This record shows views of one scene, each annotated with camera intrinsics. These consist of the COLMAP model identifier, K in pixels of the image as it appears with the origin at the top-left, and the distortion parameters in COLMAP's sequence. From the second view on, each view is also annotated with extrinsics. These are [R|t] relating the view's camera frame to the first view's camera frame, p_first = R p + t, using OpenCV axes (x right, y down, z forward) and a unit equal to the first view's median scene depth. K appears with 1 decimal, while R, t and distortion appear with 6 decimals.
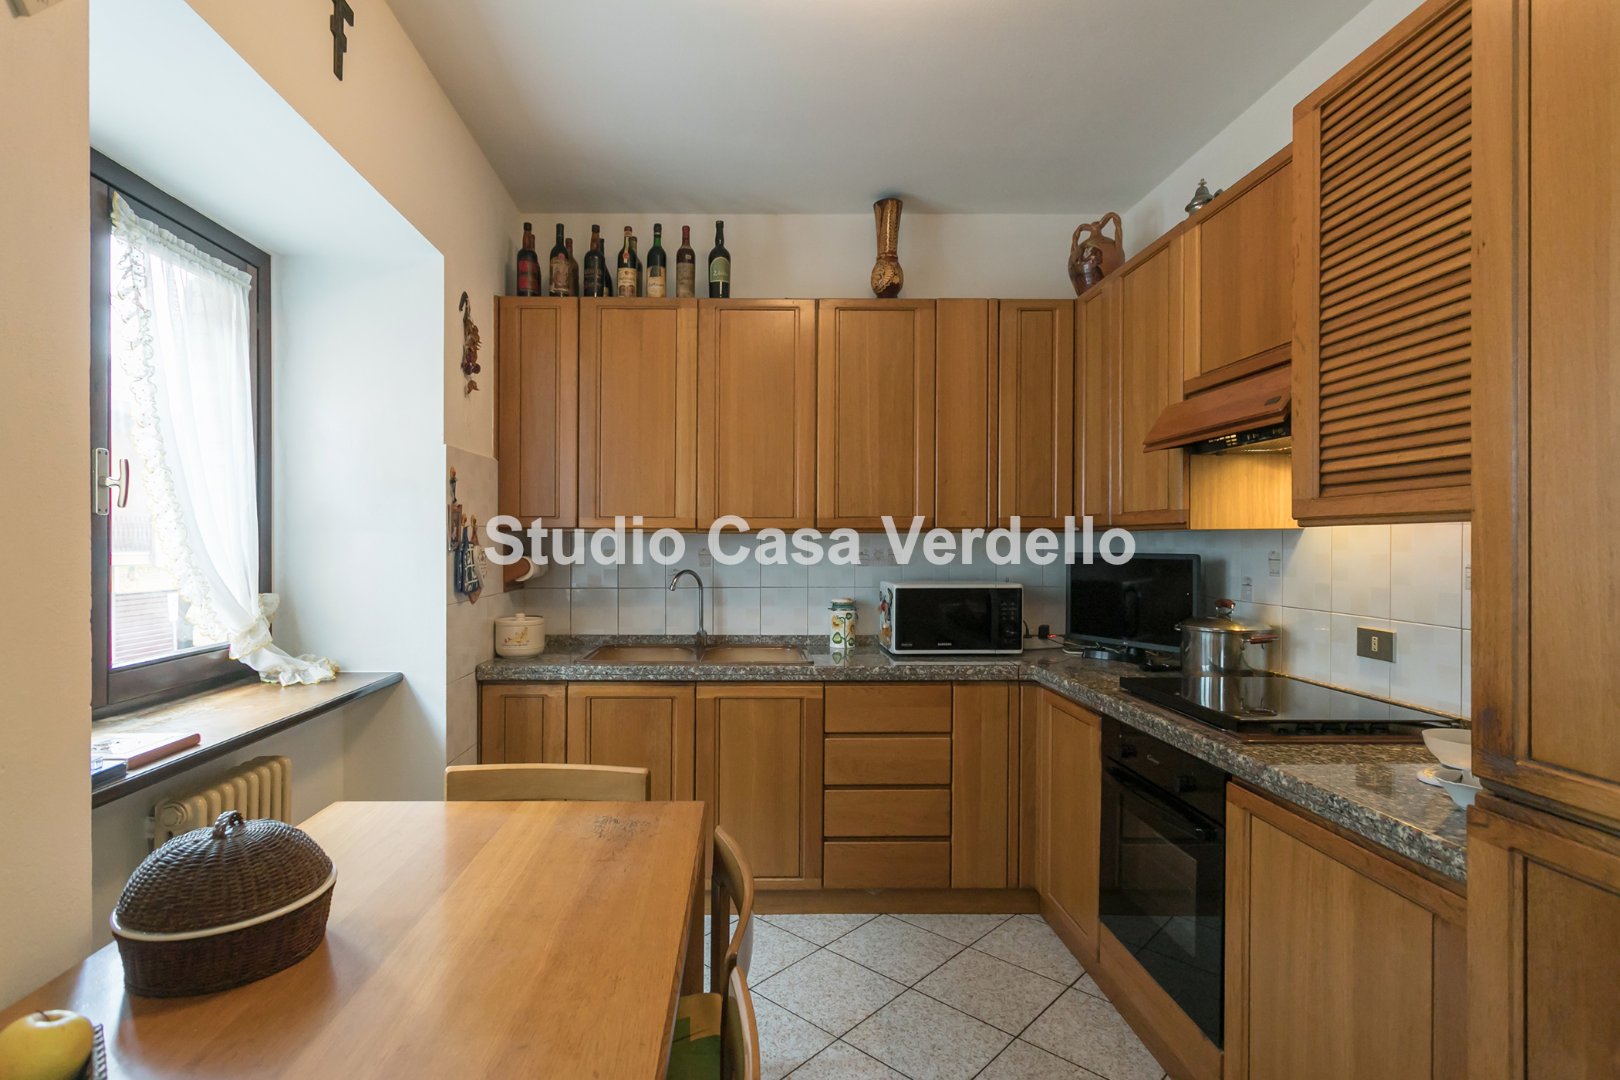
lens RADIAL K [[798.4, 0, 768.5], [0, 798.4, 550.1], [0, 0, 1]] dist [-0.002327, 0.000812]
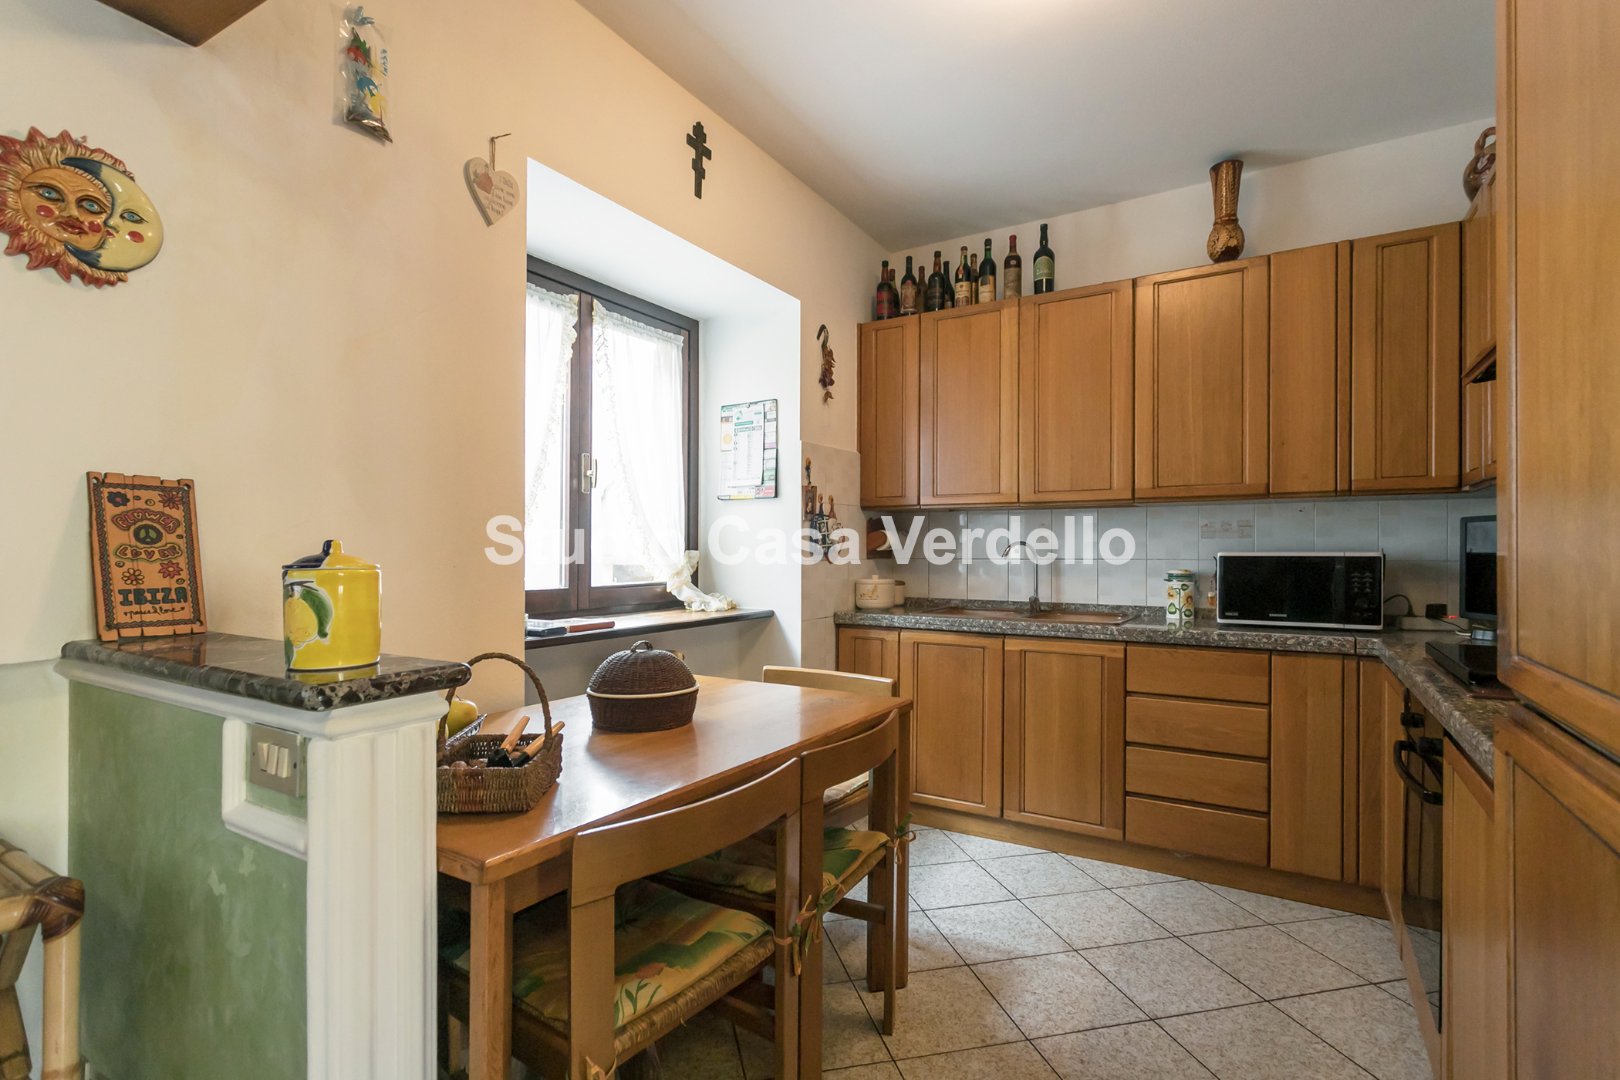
lens RADIAL K [[767.1, 0, 823.6], [0, 767.1, 544.0], [0, 0, 1]] dist [-0.000641, 0.001180]
pose [[0.852850, -0.007044, -0.522109, 0.256177], [-0.000741, 0.999892, -0.014700, 0.051266], [0.522156, 0.012923, 0.852752, -0.063756]]
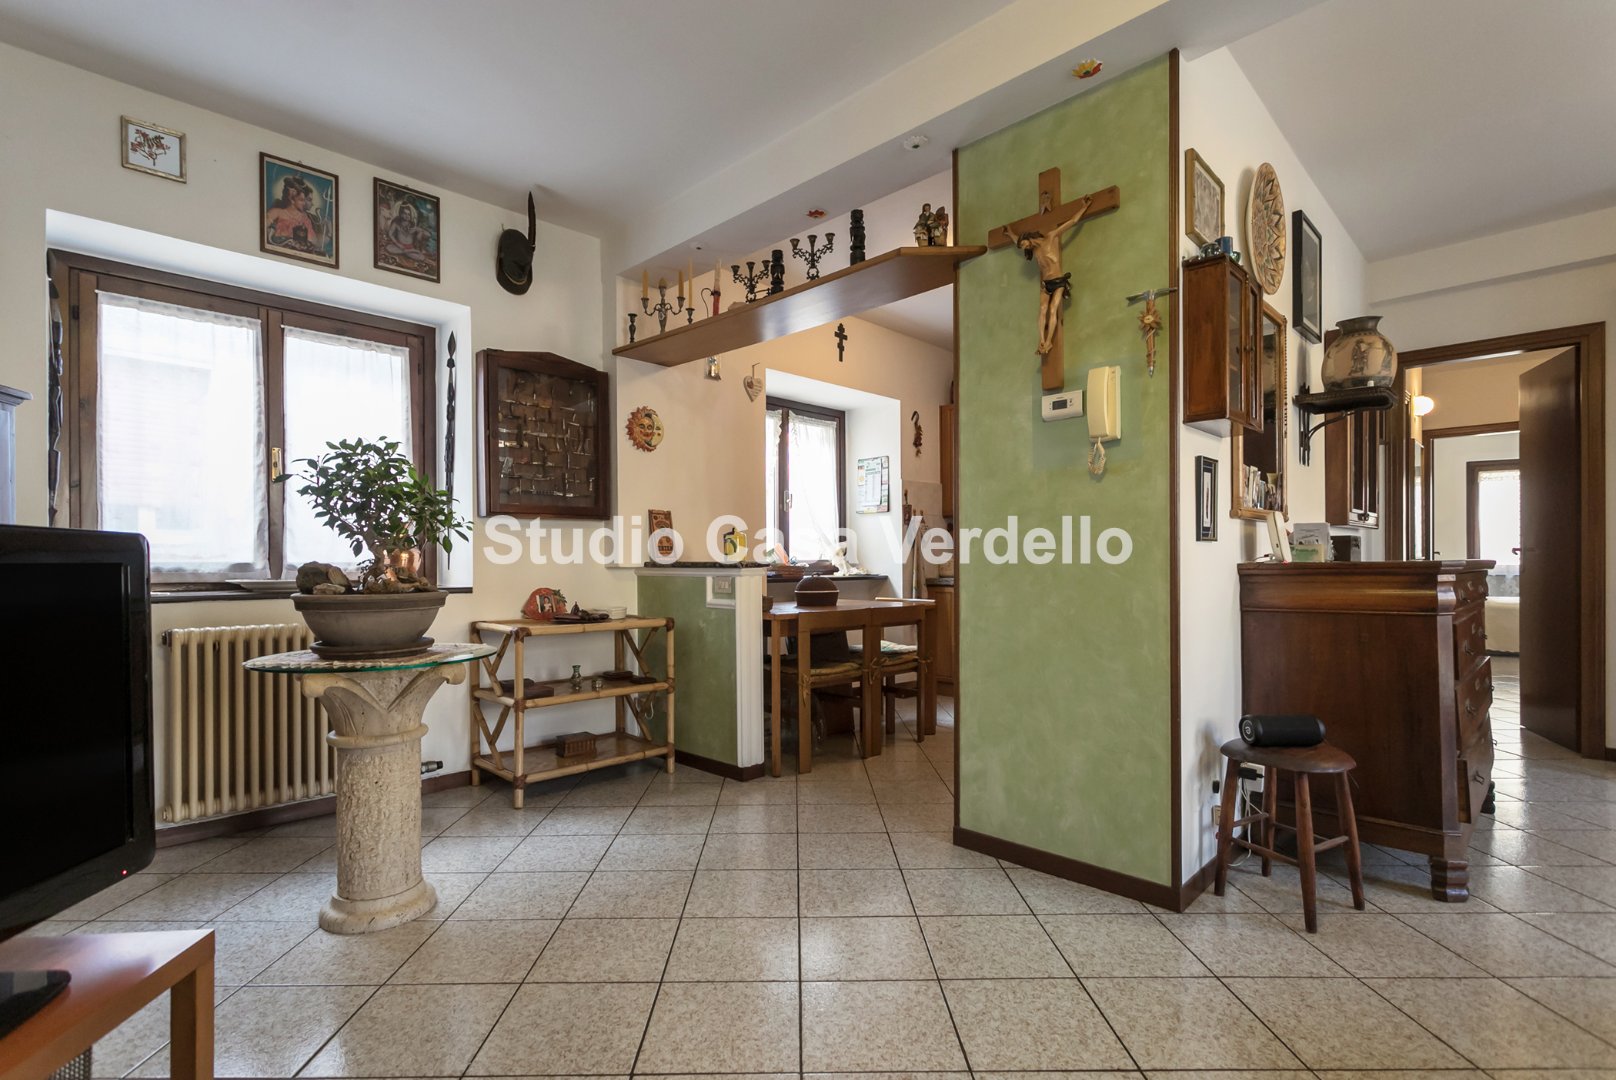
lens RADIAL K [[744.6, 0, 821.5], [0, 744.6, 562.9], [0, 0, 1]] dist [0.003466, 0.000775]
pose [[0.718204, -0.008053, -0.695786, 0.832584], [0.006349, 0.999967, -0.005021, 0.109150], [0.695804, -0.000811, 0.718232, -0.654737]]
